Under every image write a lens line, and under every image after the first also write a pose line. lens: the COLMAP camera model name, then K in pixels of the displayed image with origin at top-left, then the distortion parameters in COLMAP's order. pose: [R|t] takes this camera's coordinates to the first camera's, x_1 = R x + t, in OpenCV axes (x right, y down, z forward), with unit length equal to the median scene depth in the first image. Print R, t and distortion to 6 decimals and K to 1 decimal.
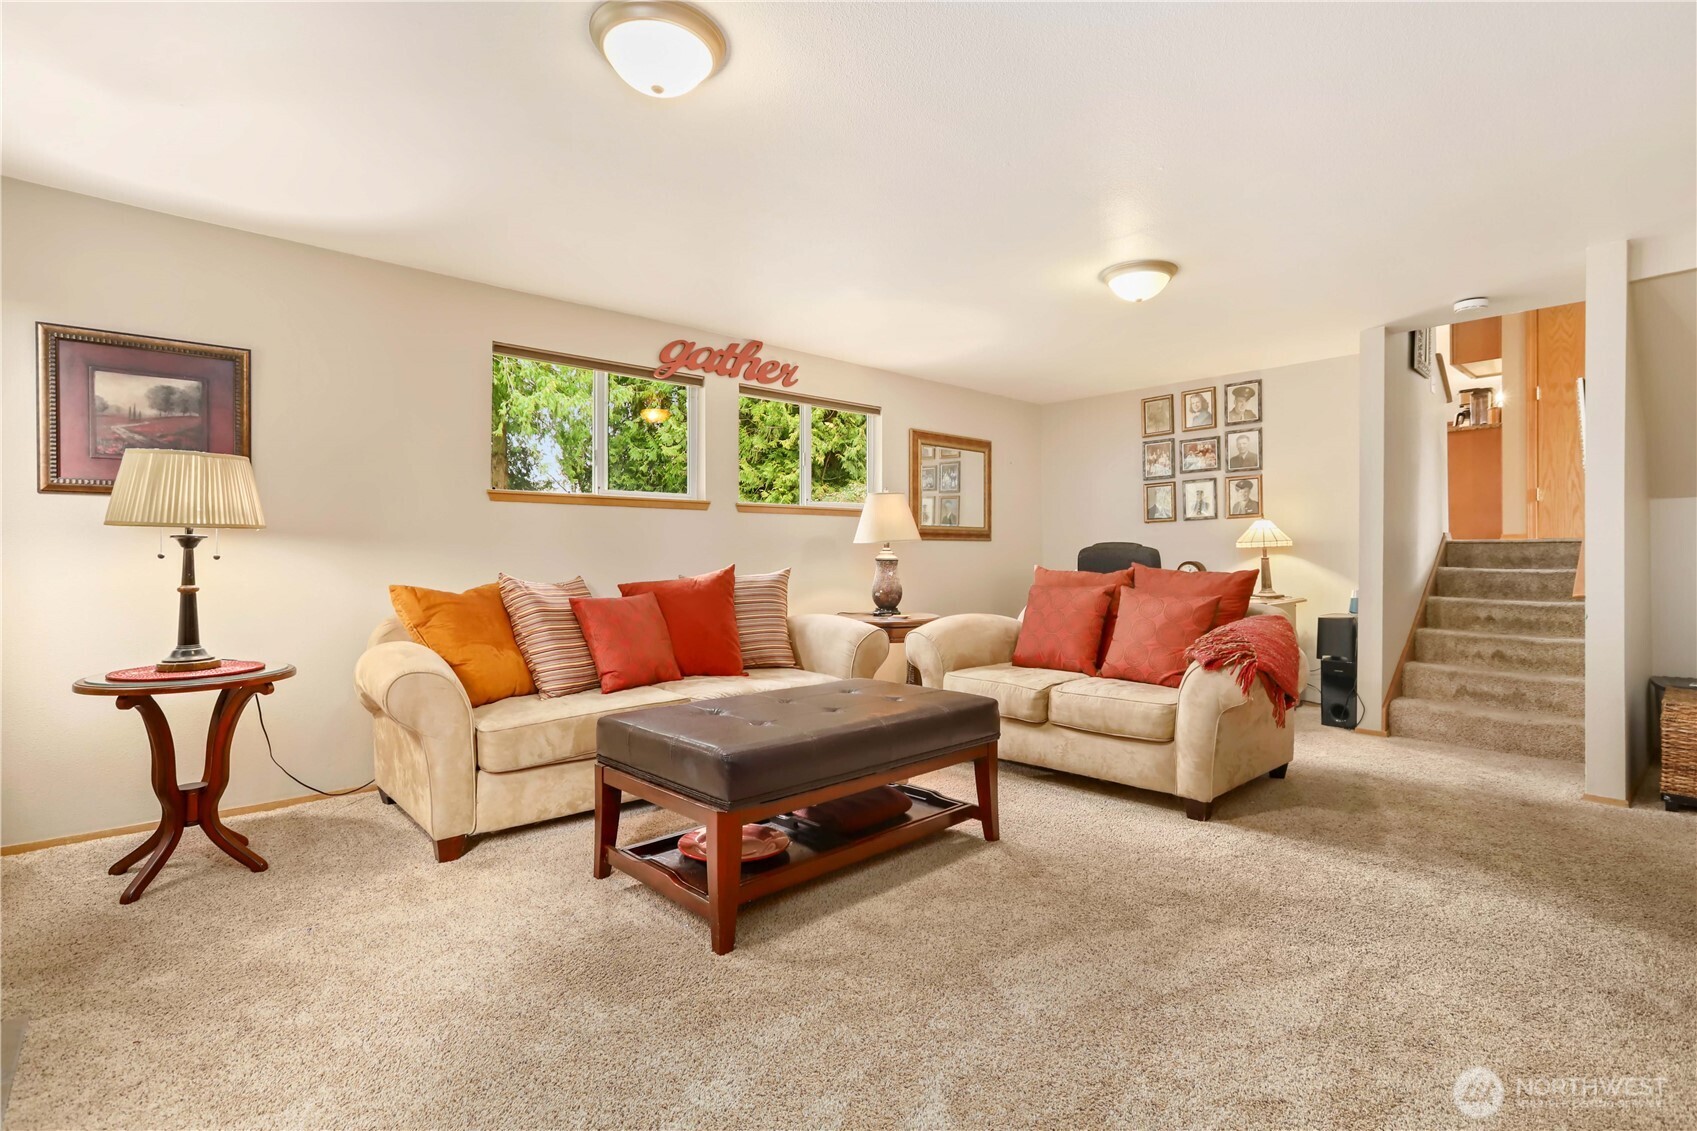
lens RADIAL K [[784.9, 0, 841.3], [0, 784.9, 564.1], [0, 0, 1]] dist [-0.007758, 0.006097]
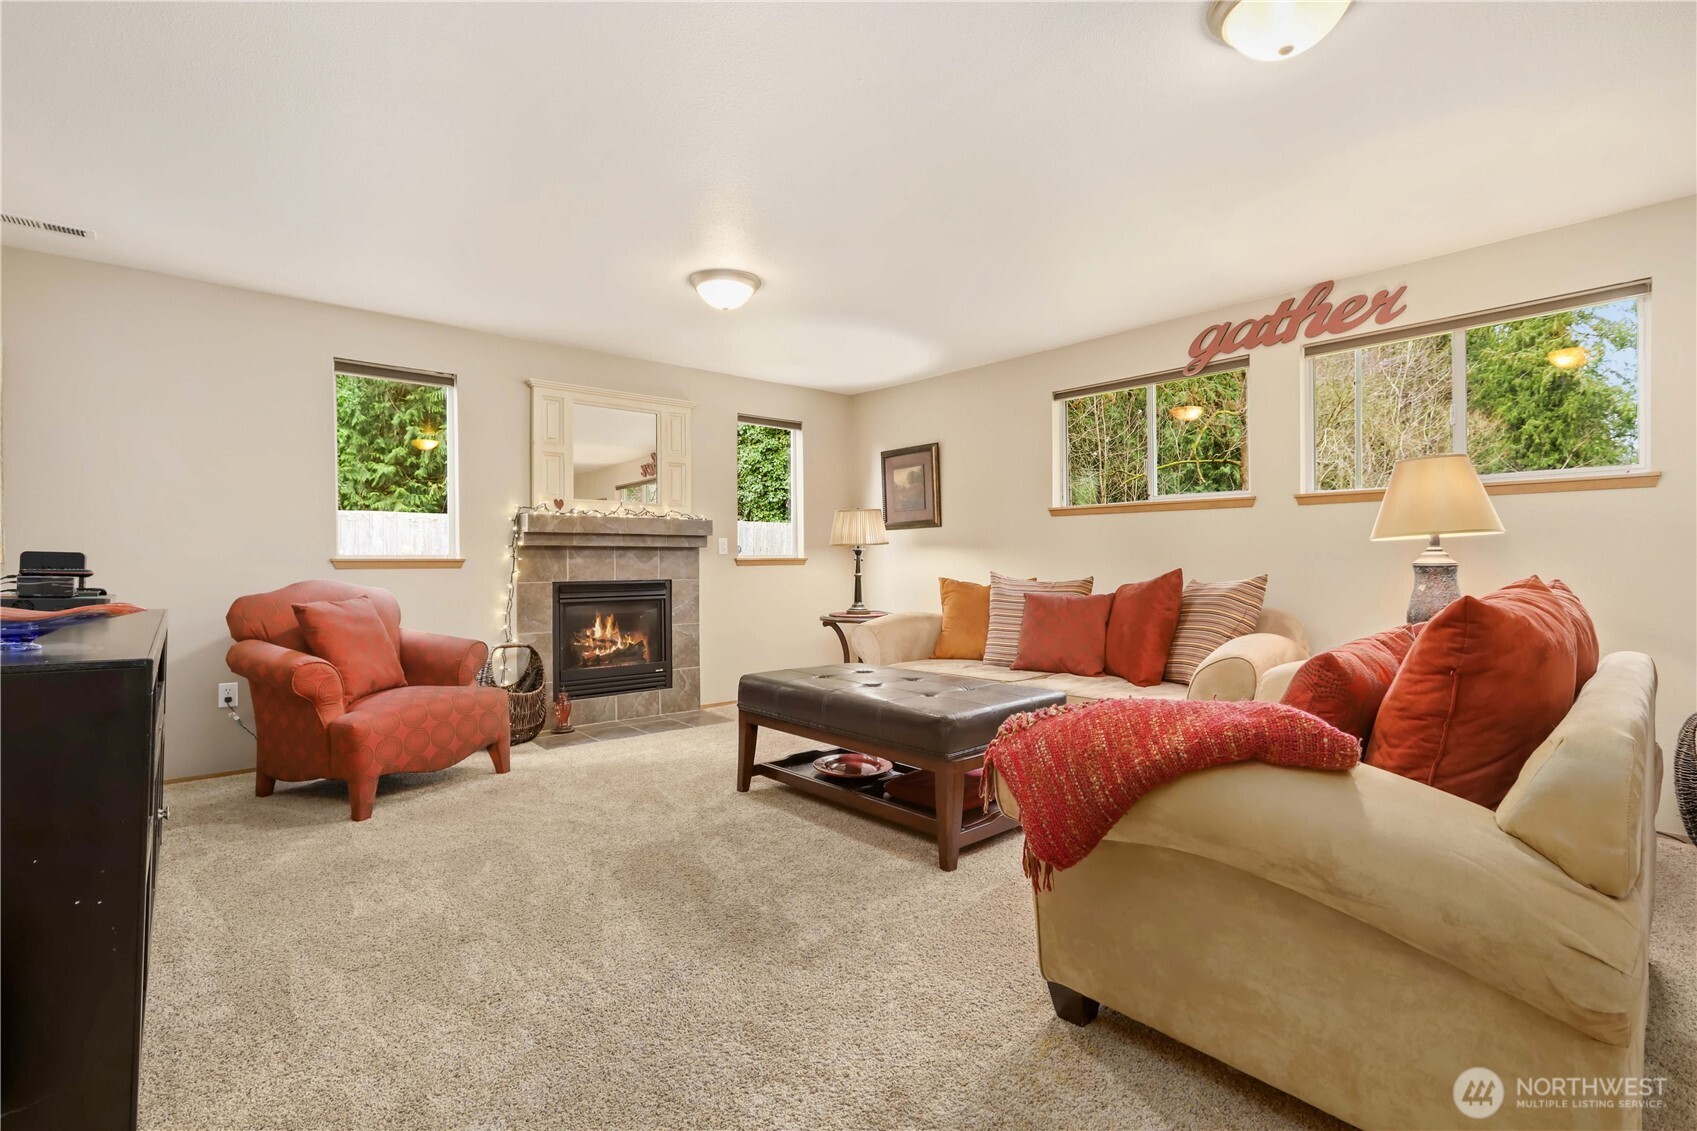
lens RADIAL K [[784.9, 0, 846.5], [0, 784.9, 565.1], [0, 0, 1]] dist [-0.007758, 0.006097]
pose [[-0.004755, 0.006360, -0.999968, 0.657568], [-0.012492, 0.999901, 0.006419, -0.003878], [0.999911, 0.012522, -0.004675, 0.523817]]
